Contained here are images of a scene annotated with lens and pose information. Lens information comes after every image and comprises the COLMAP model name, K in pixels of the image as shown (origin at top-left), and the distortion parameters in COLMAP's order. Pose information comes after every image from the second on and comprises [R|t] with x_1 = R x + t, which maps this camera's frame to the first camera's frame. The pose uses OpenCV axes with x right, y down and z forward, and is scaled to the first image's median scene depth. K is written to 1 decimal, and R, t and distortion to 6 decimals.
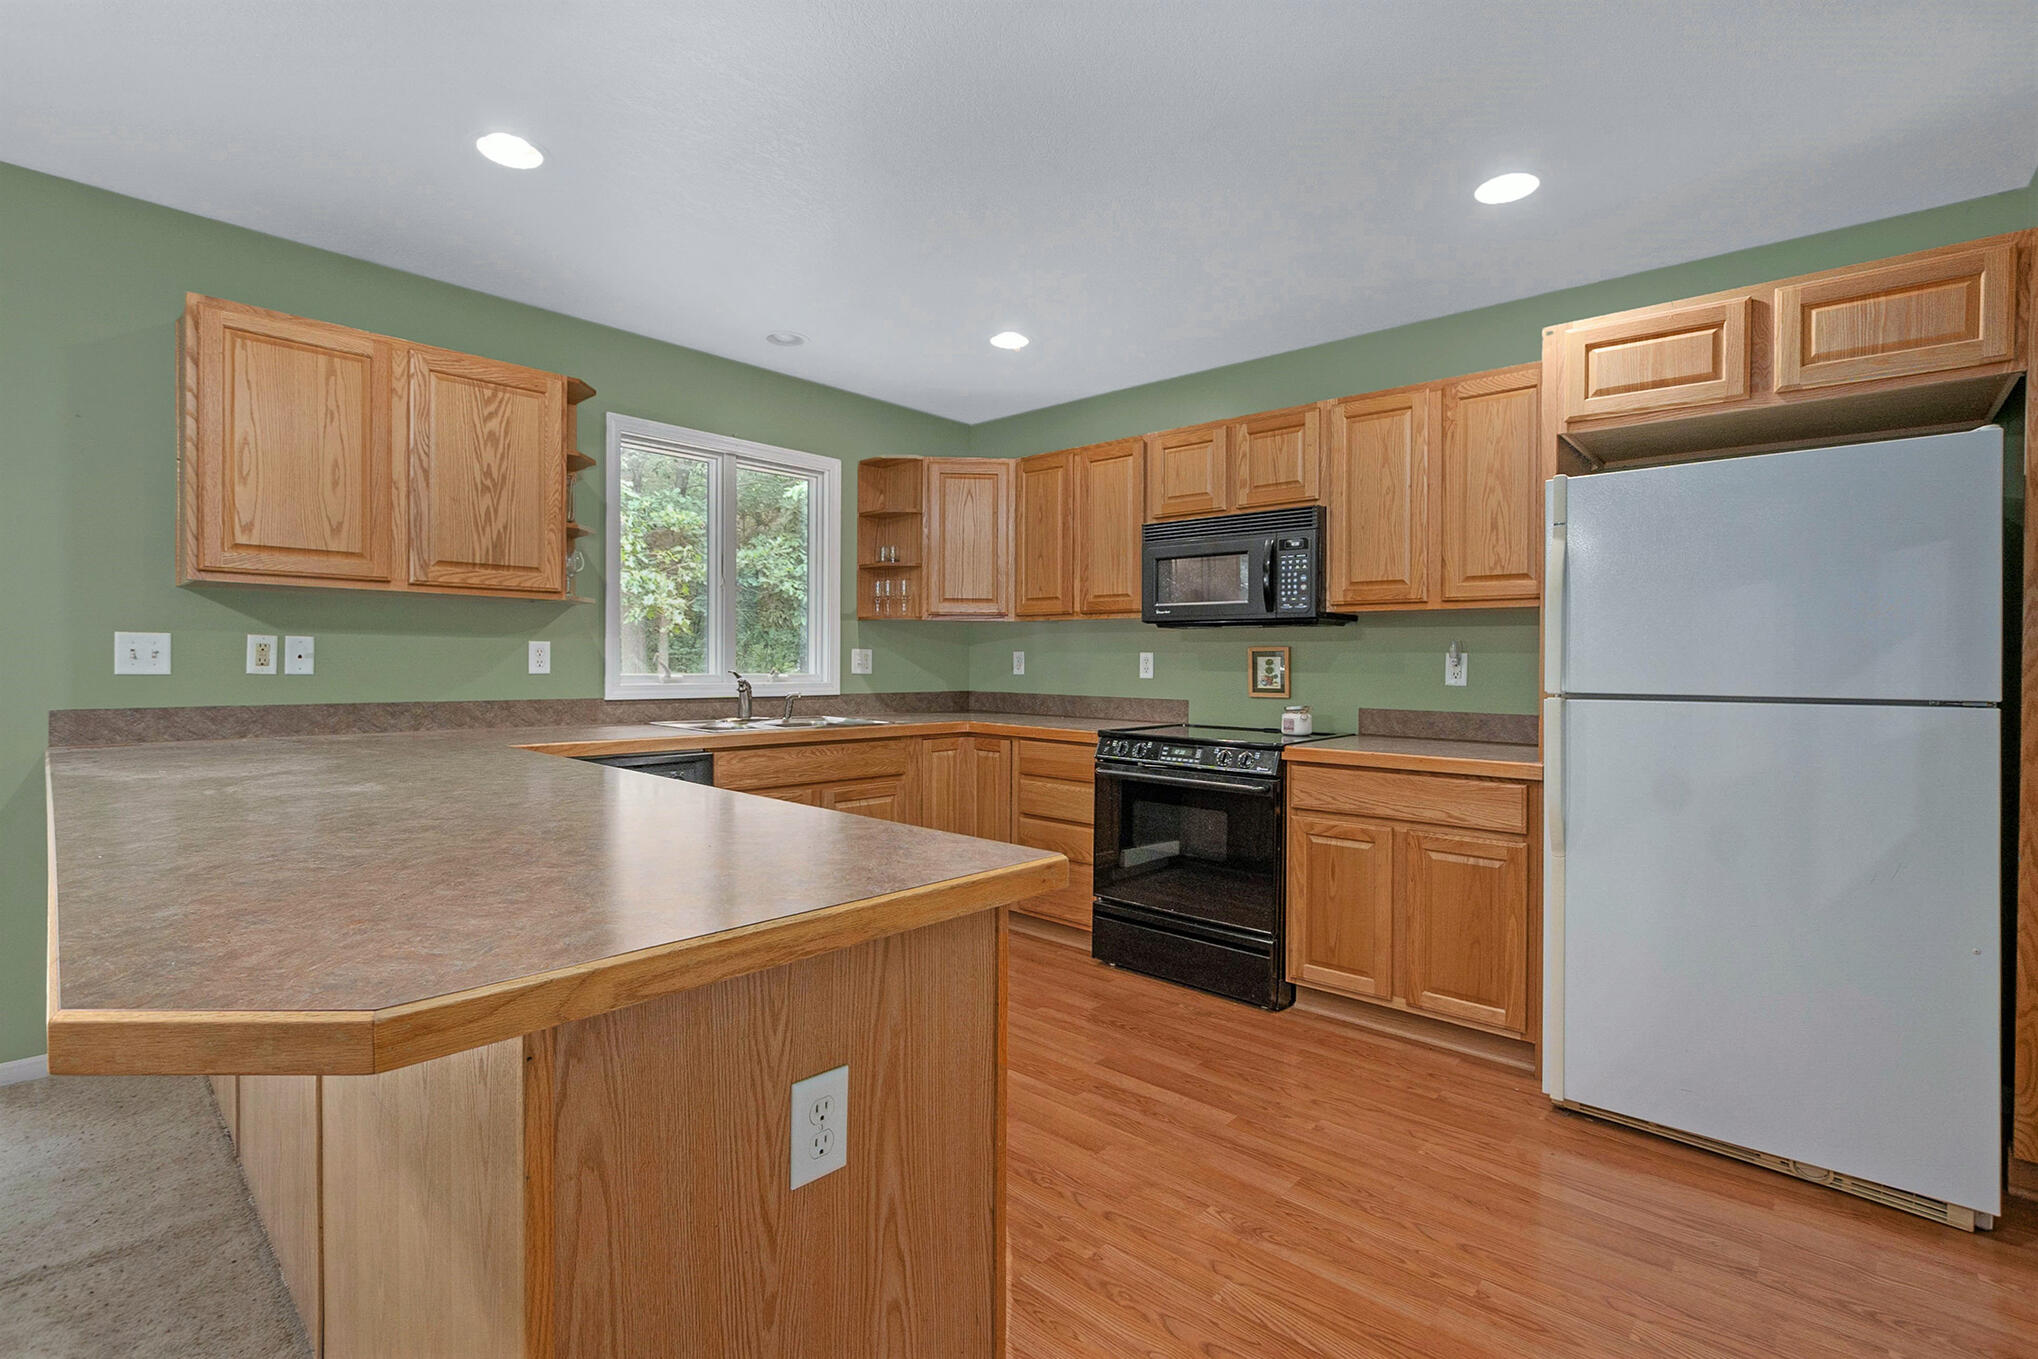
lens RADIAL K [[917.0, 0, 1025.0], [0, 917.0, 679.6], [0, 0, 1]] dist [-0.003407, 0.000150]
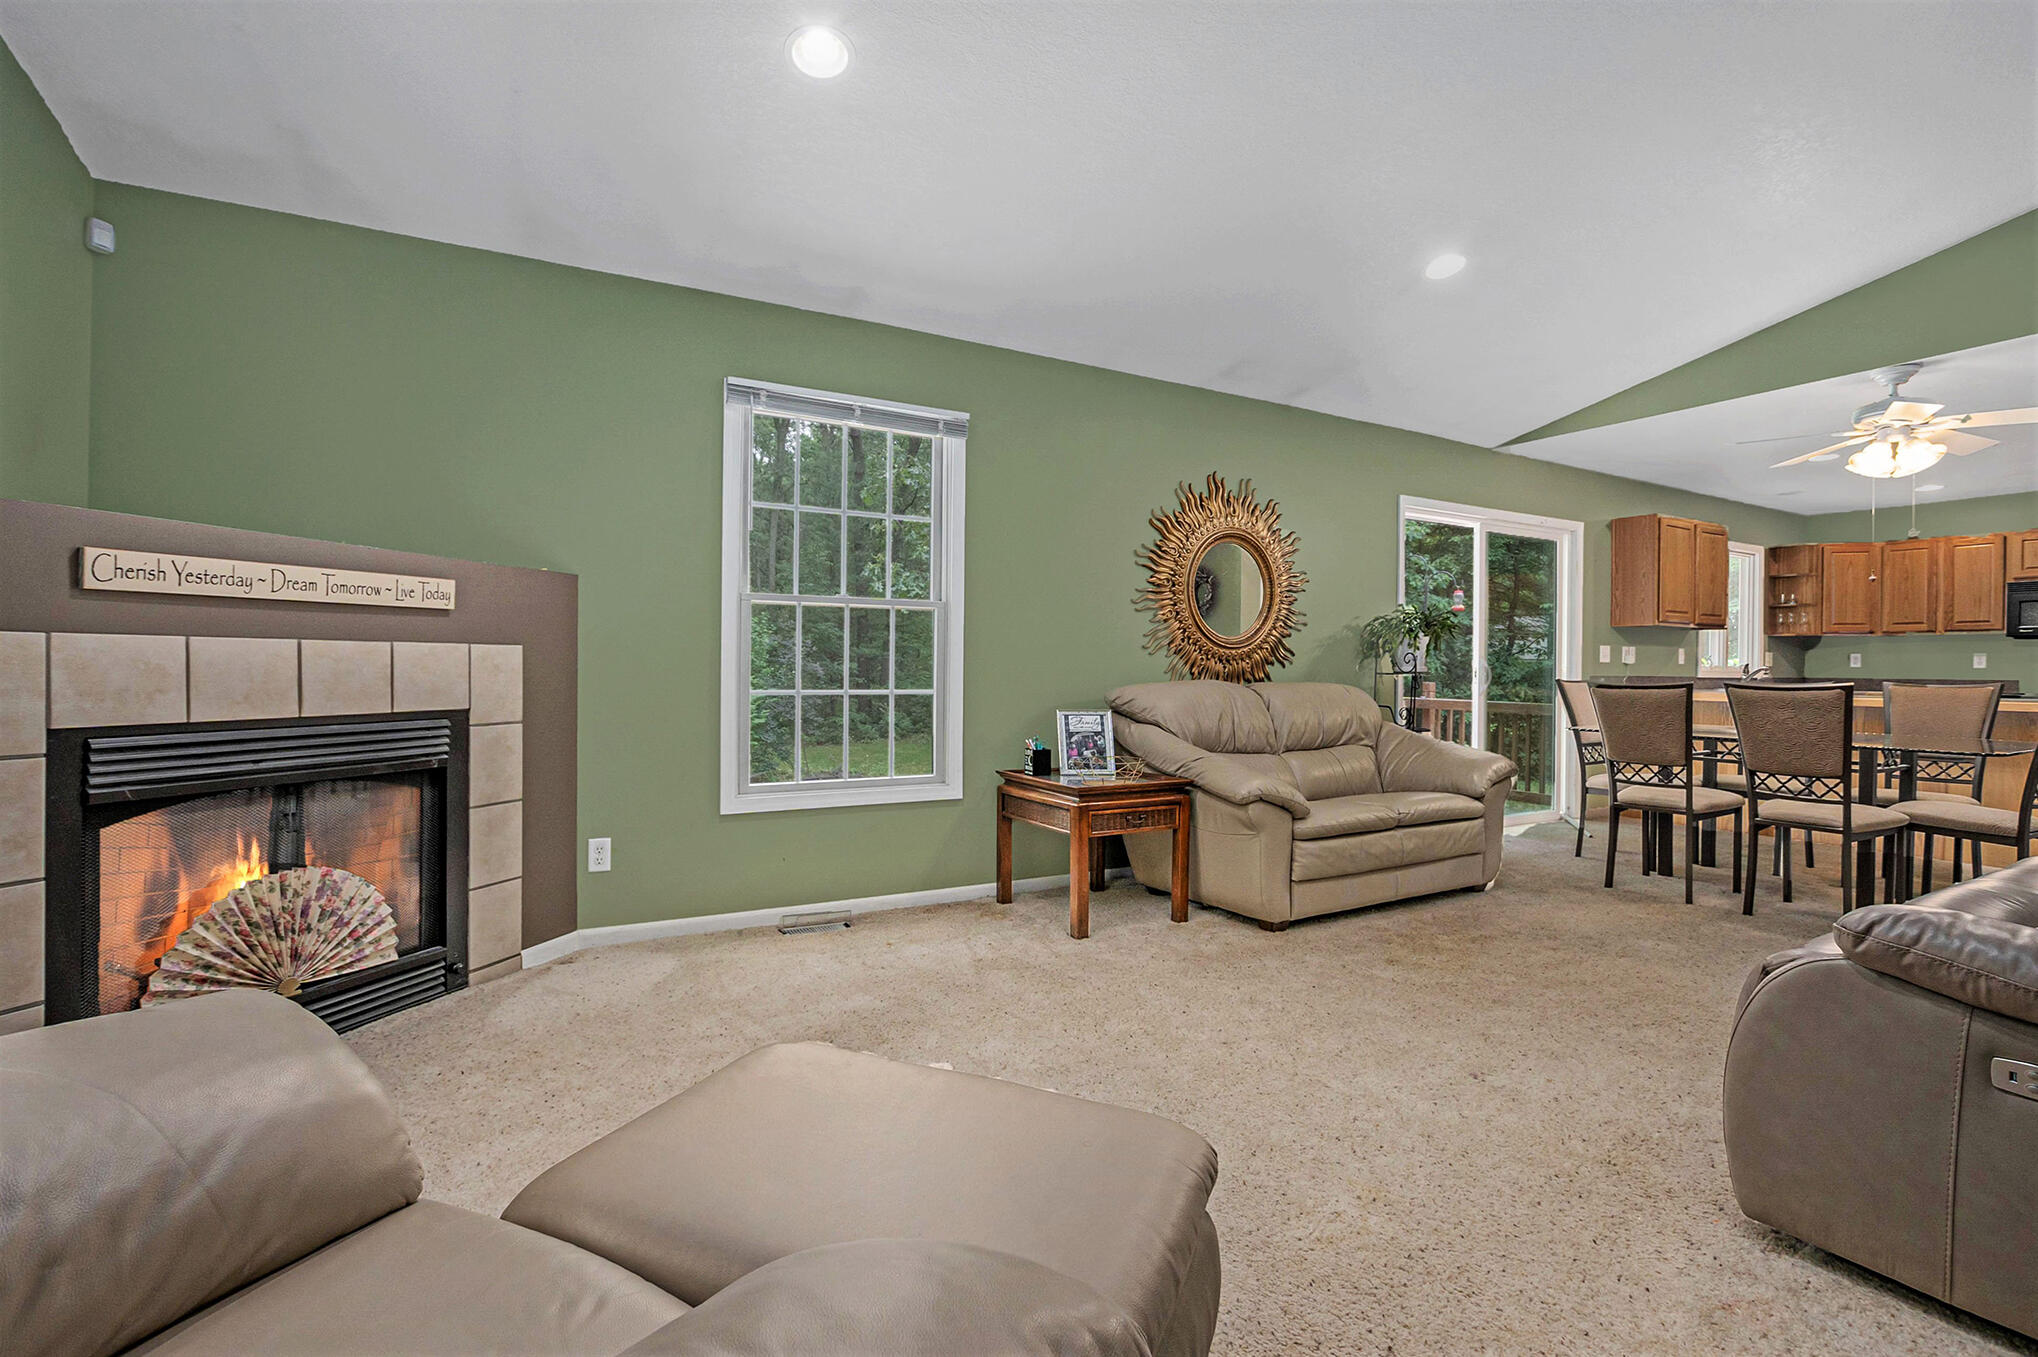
lens RADIAL K [[933.8, 0, 1016.3], [0, 933.8, 670.2], [0, 0, 1]] dist [-0.010373, 0.000130]
pose [[0.948766, -0.000581, -0.315980, -1.295026], [-0.006329, 0.999763, -0.020842, 0.061805], [0.315918, 0.021774, 0.948537, -1.507317]]
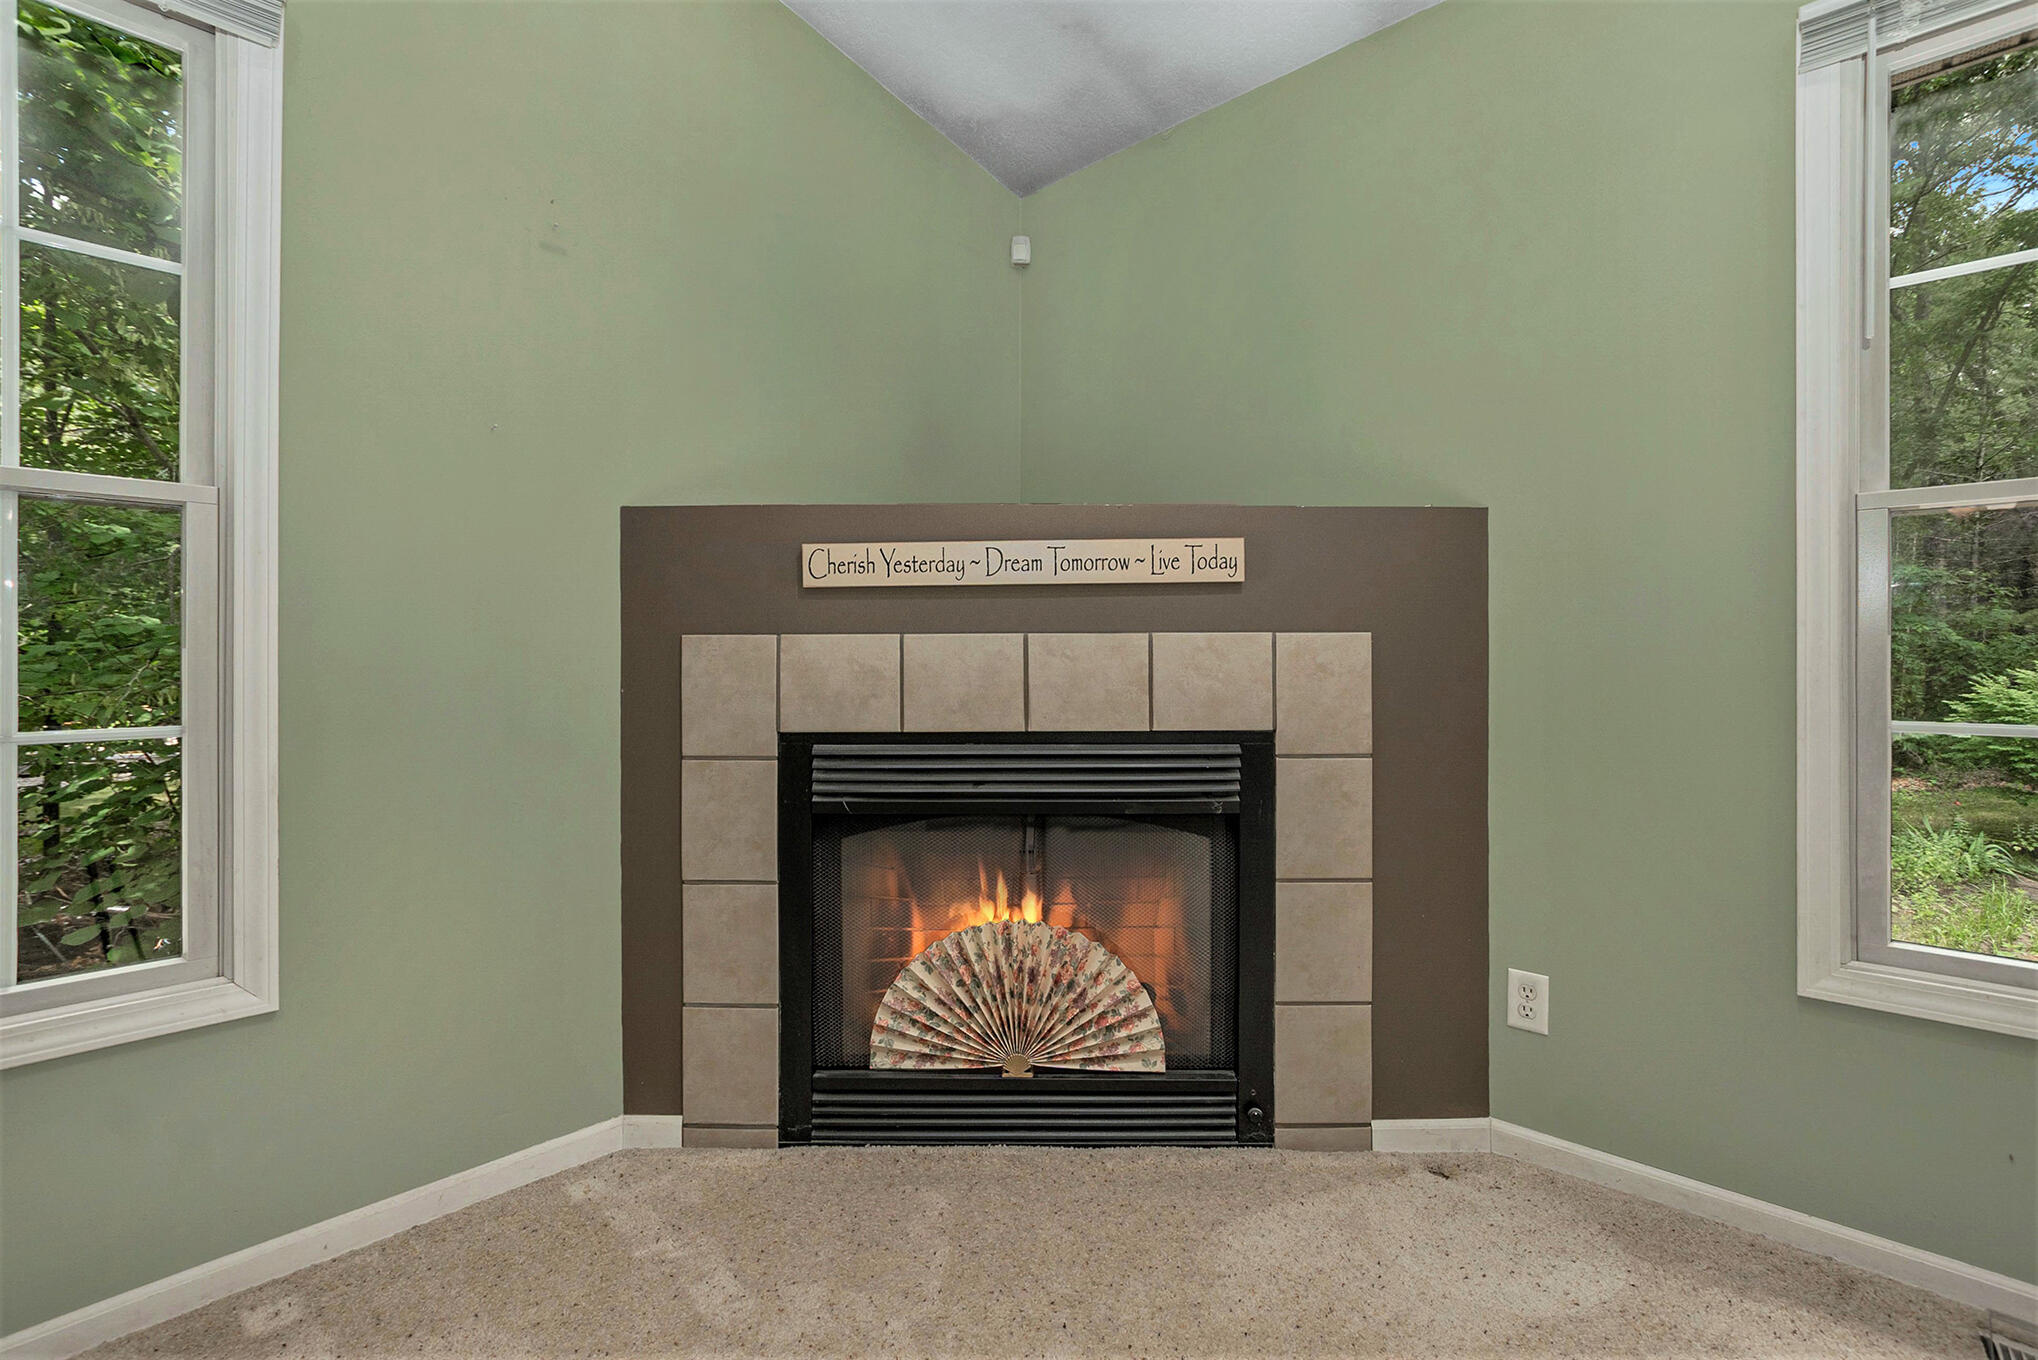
lens RADIAL K [[917.0, 0, 1025.0], [0, 917.0, 680.1], [0, 0, 1]] dist [-0.003407, 0.000150]
pose [[-0.003457, 0.006334, -0.999974, -1.480448], [-0.020481, 0.999770, 0.006404, 0.051739], [0.999784, 0.020503, -0.003327, -1.012062]]
